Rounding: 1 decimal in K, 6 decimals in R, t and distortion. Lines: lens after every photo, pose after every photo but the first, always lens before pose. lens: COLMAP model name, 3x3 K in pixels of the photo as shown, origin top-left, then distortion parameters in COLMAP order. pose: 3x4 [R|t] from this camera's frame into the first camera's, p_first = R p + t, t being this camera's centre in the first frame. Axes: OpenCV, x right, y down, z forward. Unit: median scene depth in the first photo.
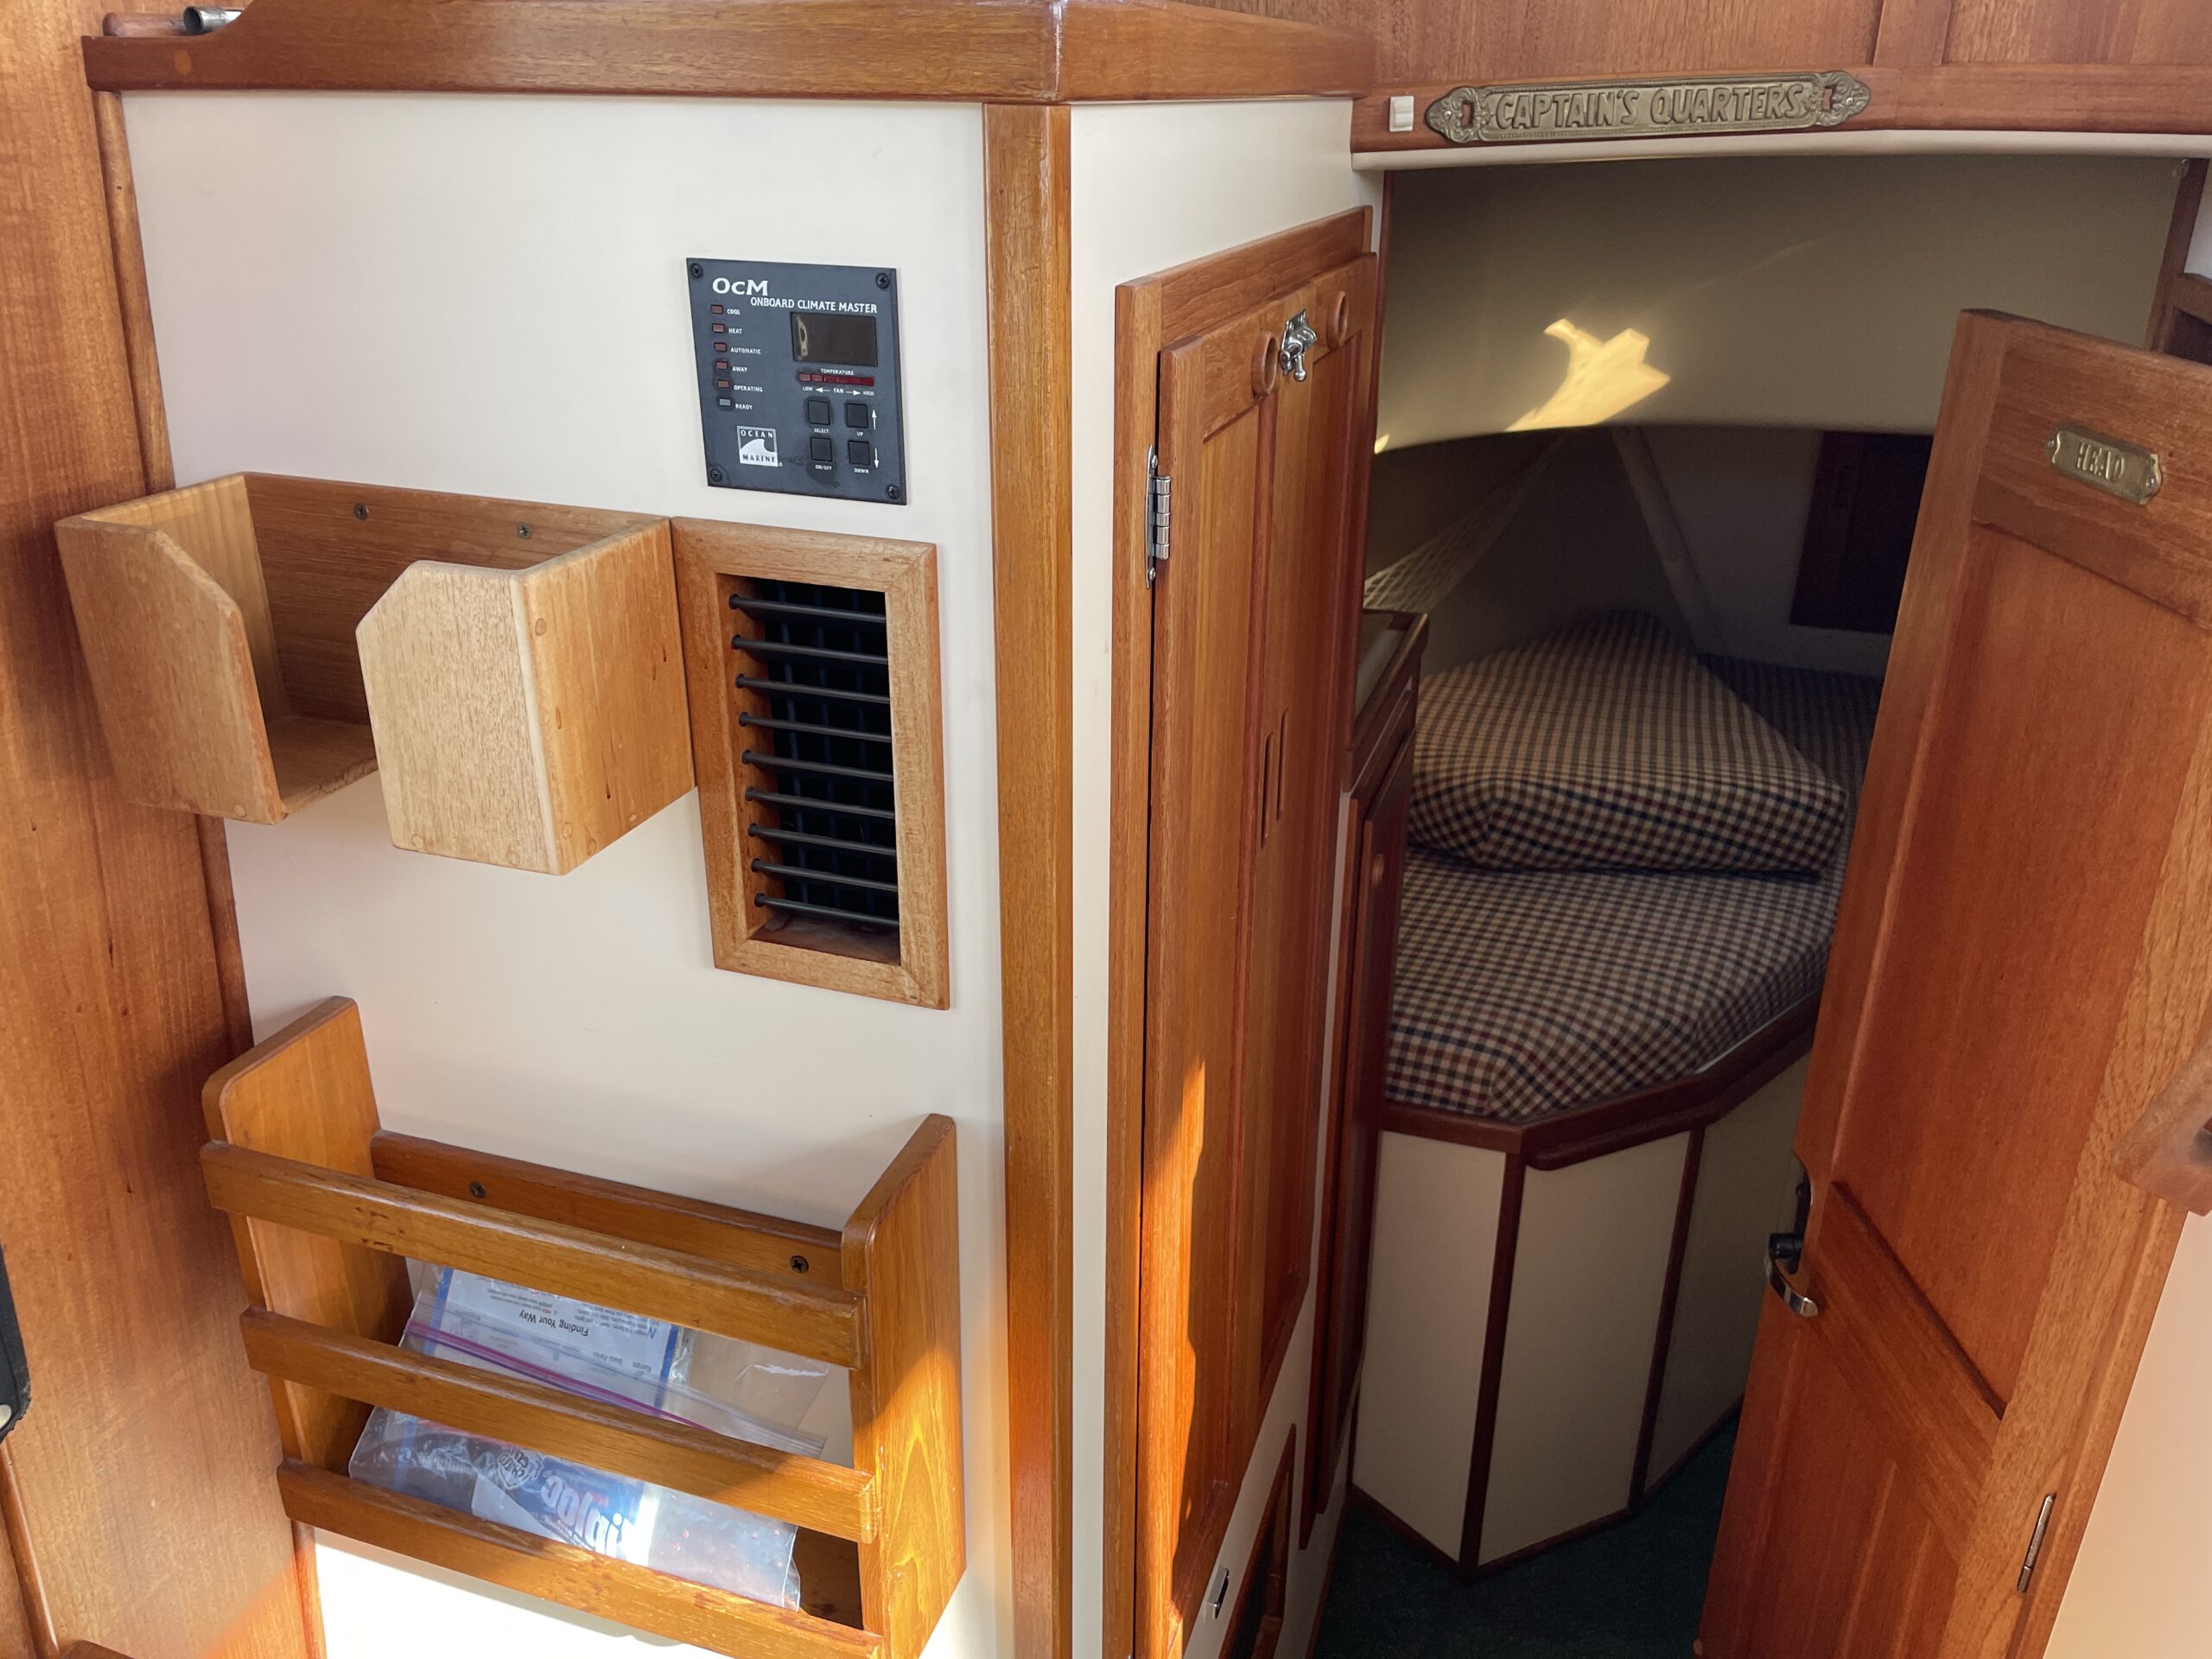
lens RADIAL K [[1683.6, 0, 1122.8], [0, 1683.6, 816.4], [0, 0, 1]] dist [0.083218, -0.111215]
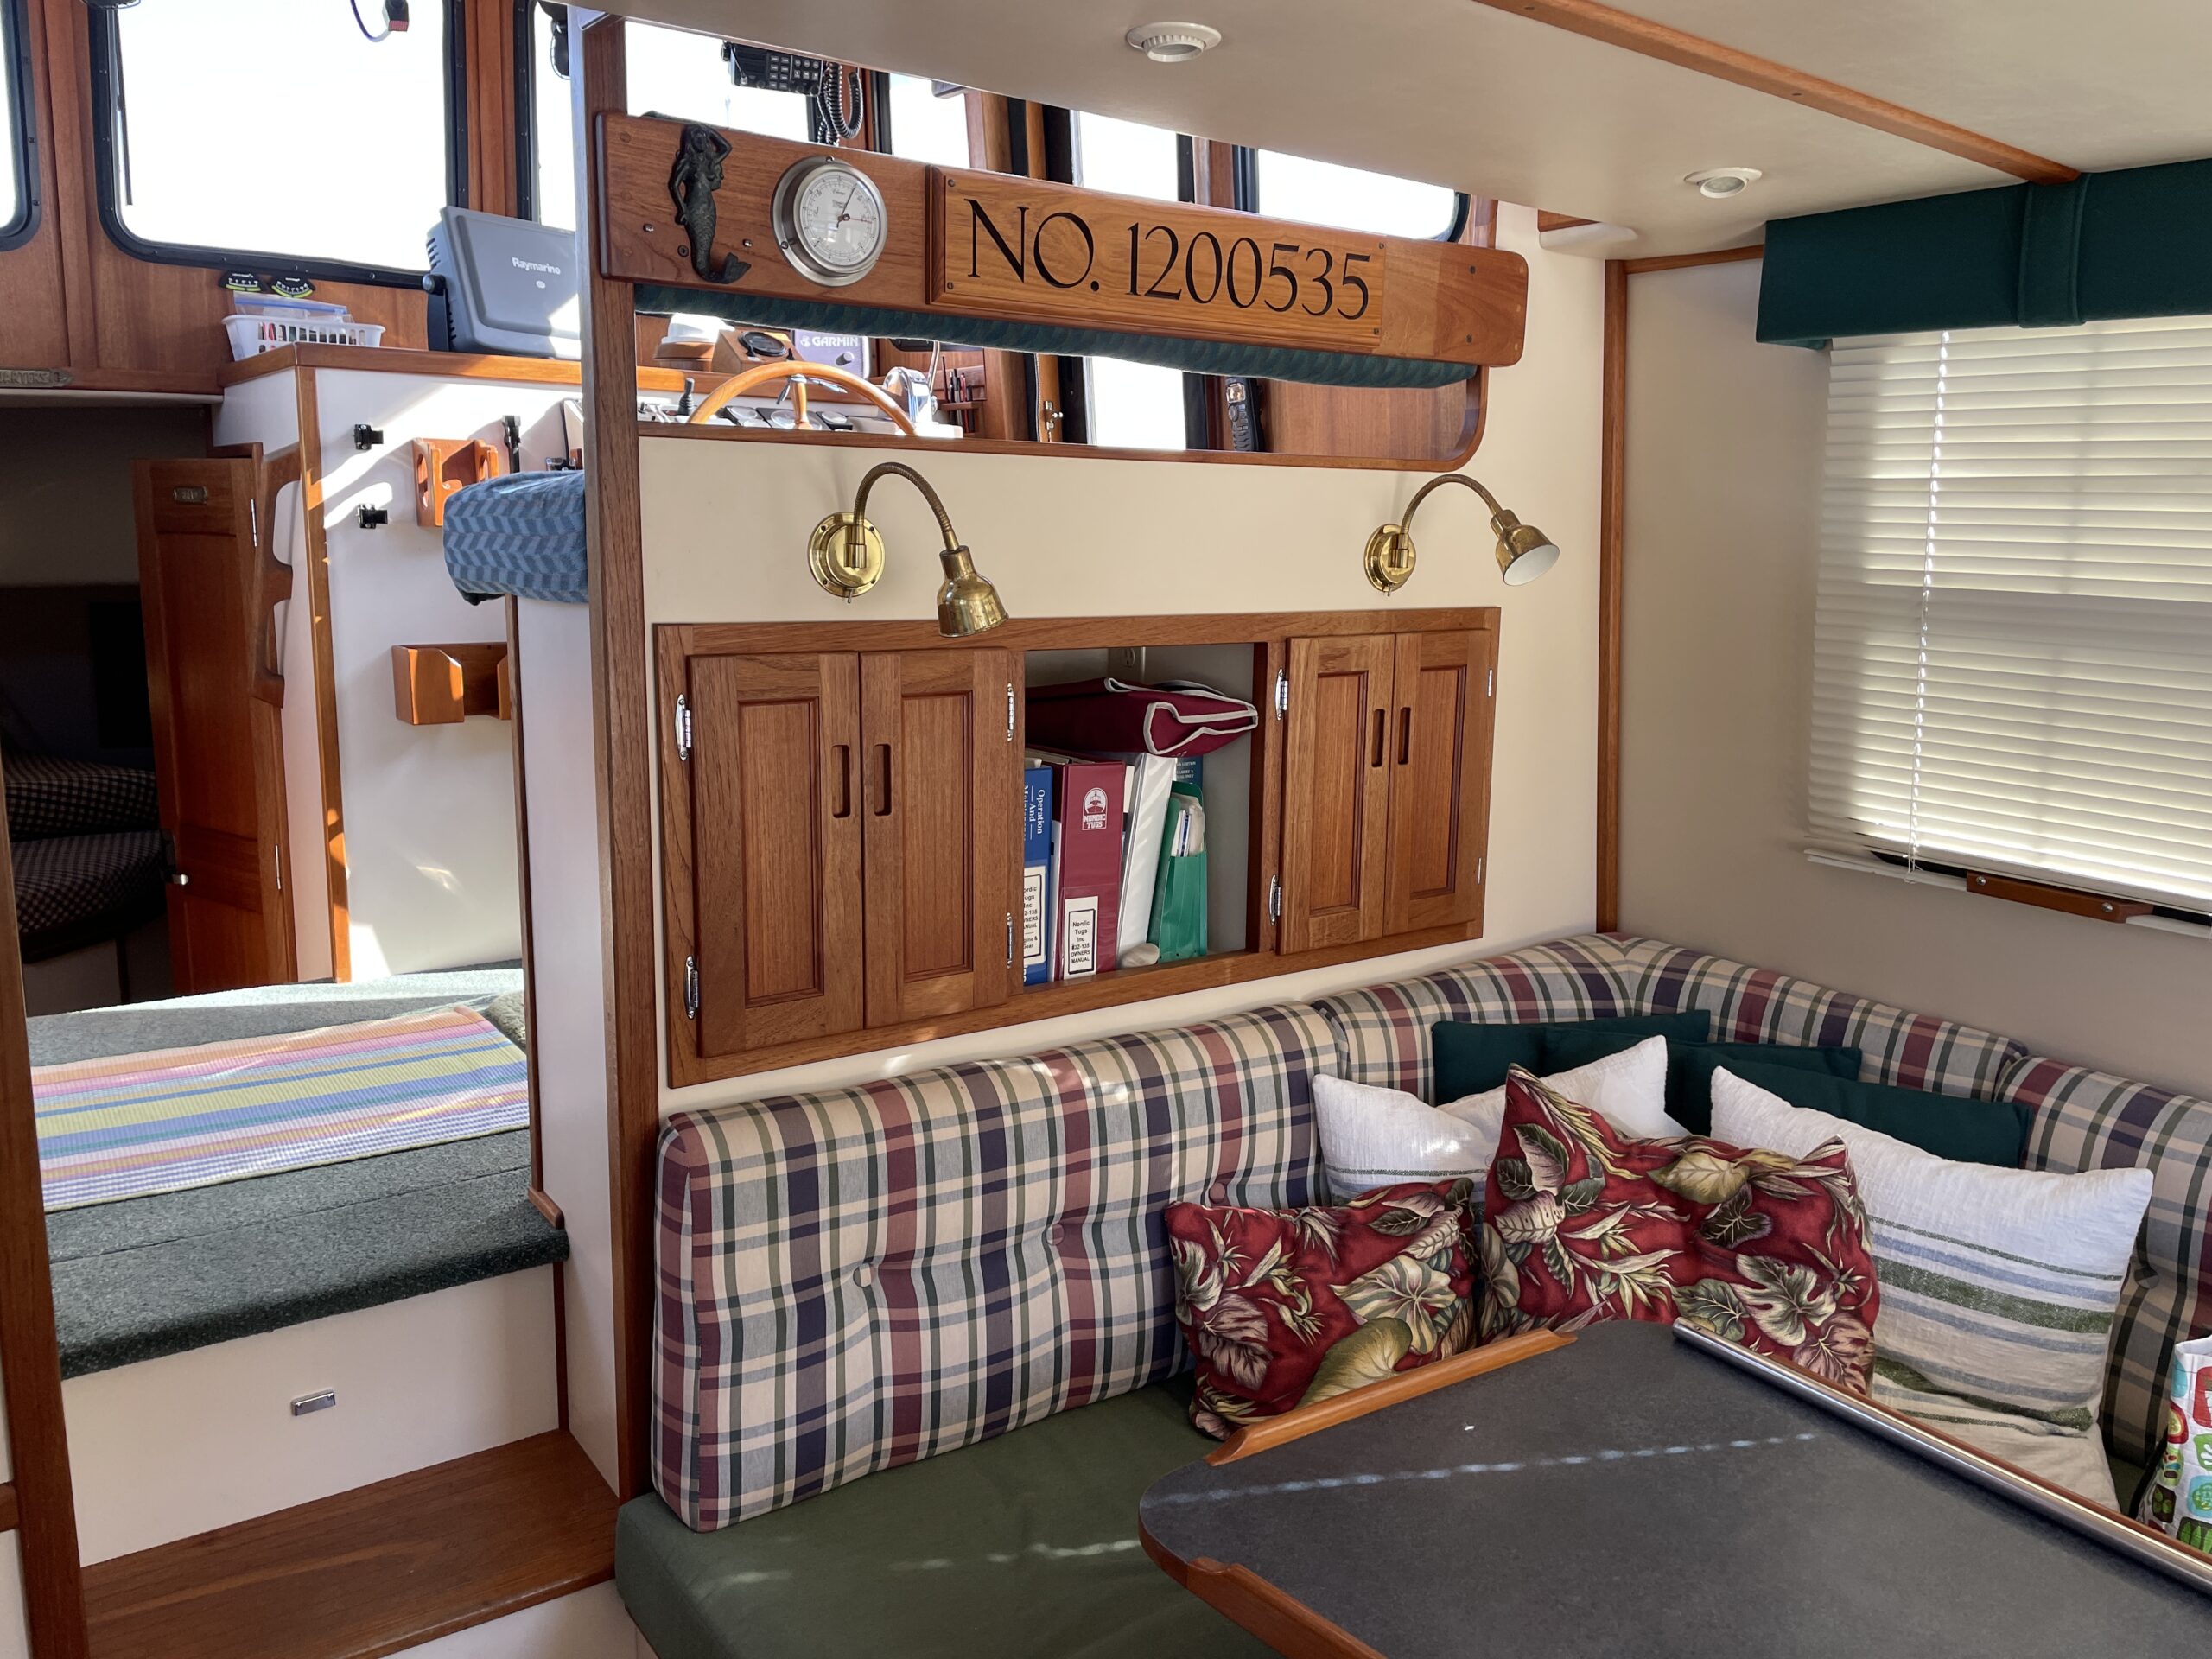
lens RADIAL K [[1683.6, 0, 1104.4], [0, 1683.6, 818.8], [0, 0, 1]] dist [0.083218, -0.111215]
pose [[0.597165, -0.139105, 0.789964, -1.195606], [0.308261, 0.949015, -0.065915, 1.342018], [-0.740519, 0.282877, 0.609600, -2.420746]]
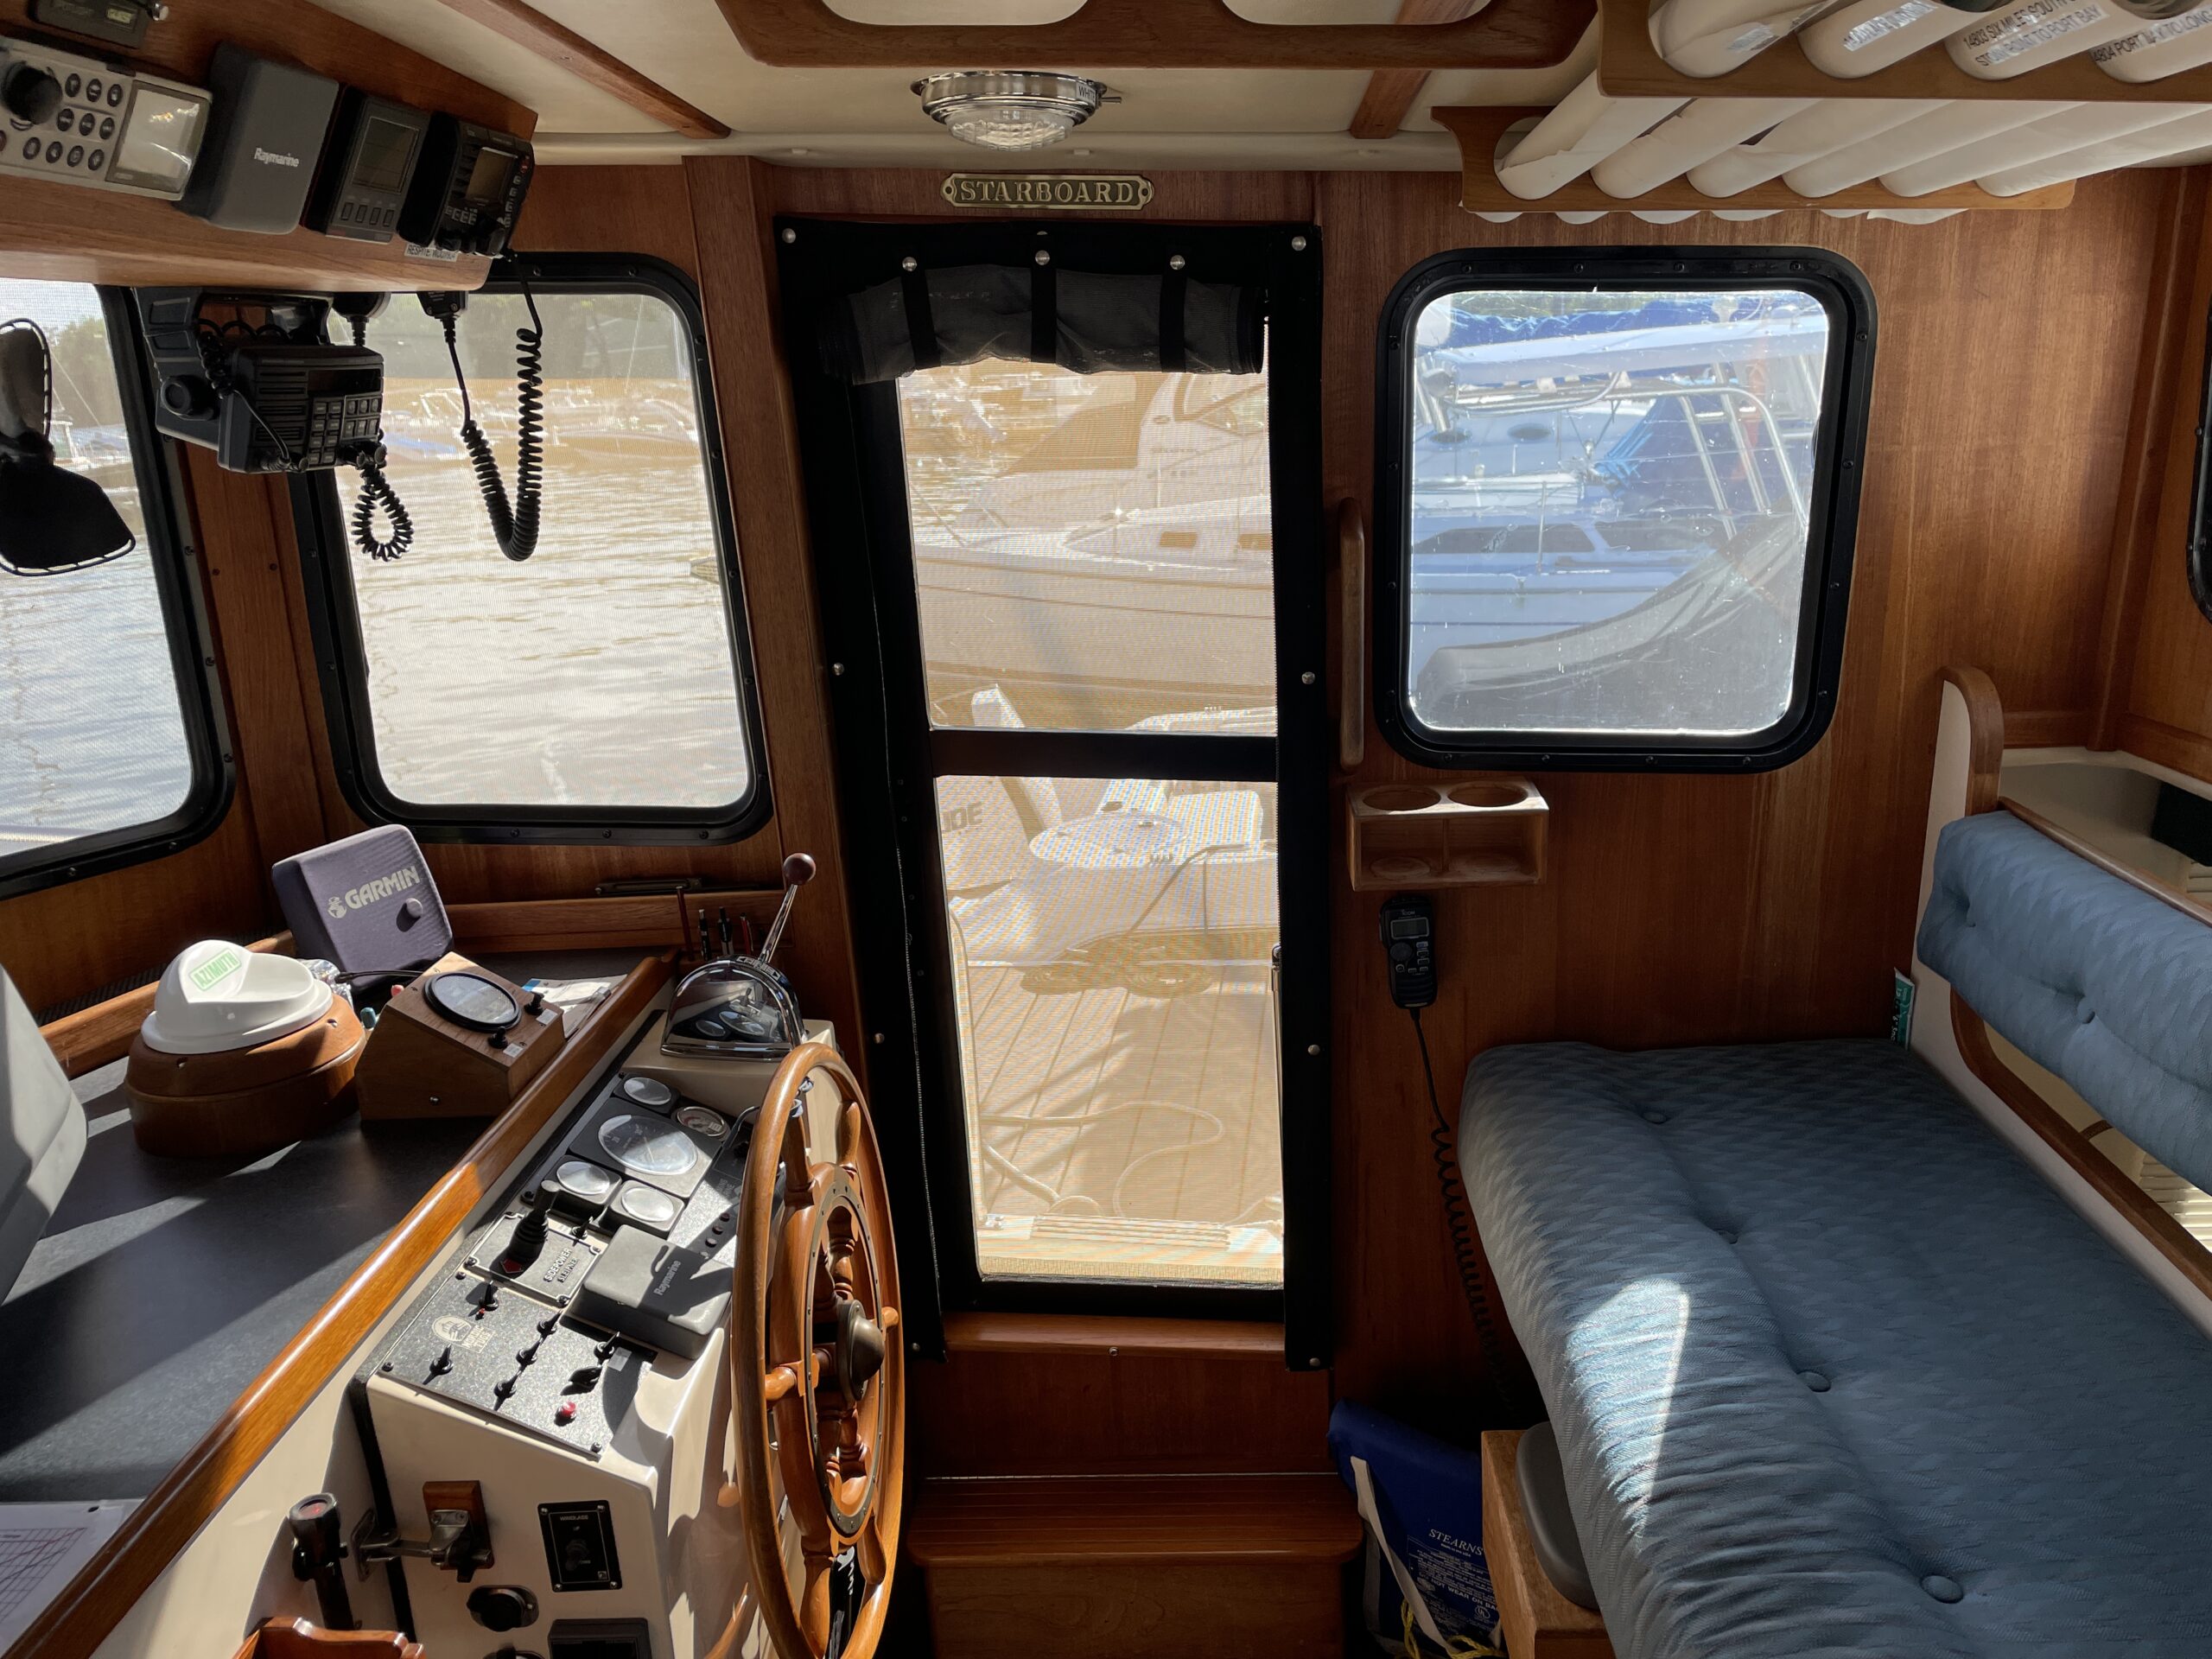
lens RADIAL K [[1683.6, 0, 1097.5], [0, 1683.6, 824.2], [0, 0, 1]] dist [0.083218, -0.111215]
pose [[-0.248892, -0.254289, 0.934553, -0.301784], [0.433326, 0.833720, 0.342257, -0.758321], [-0.866188, 0.490151, -0.097316, -0.228229]]
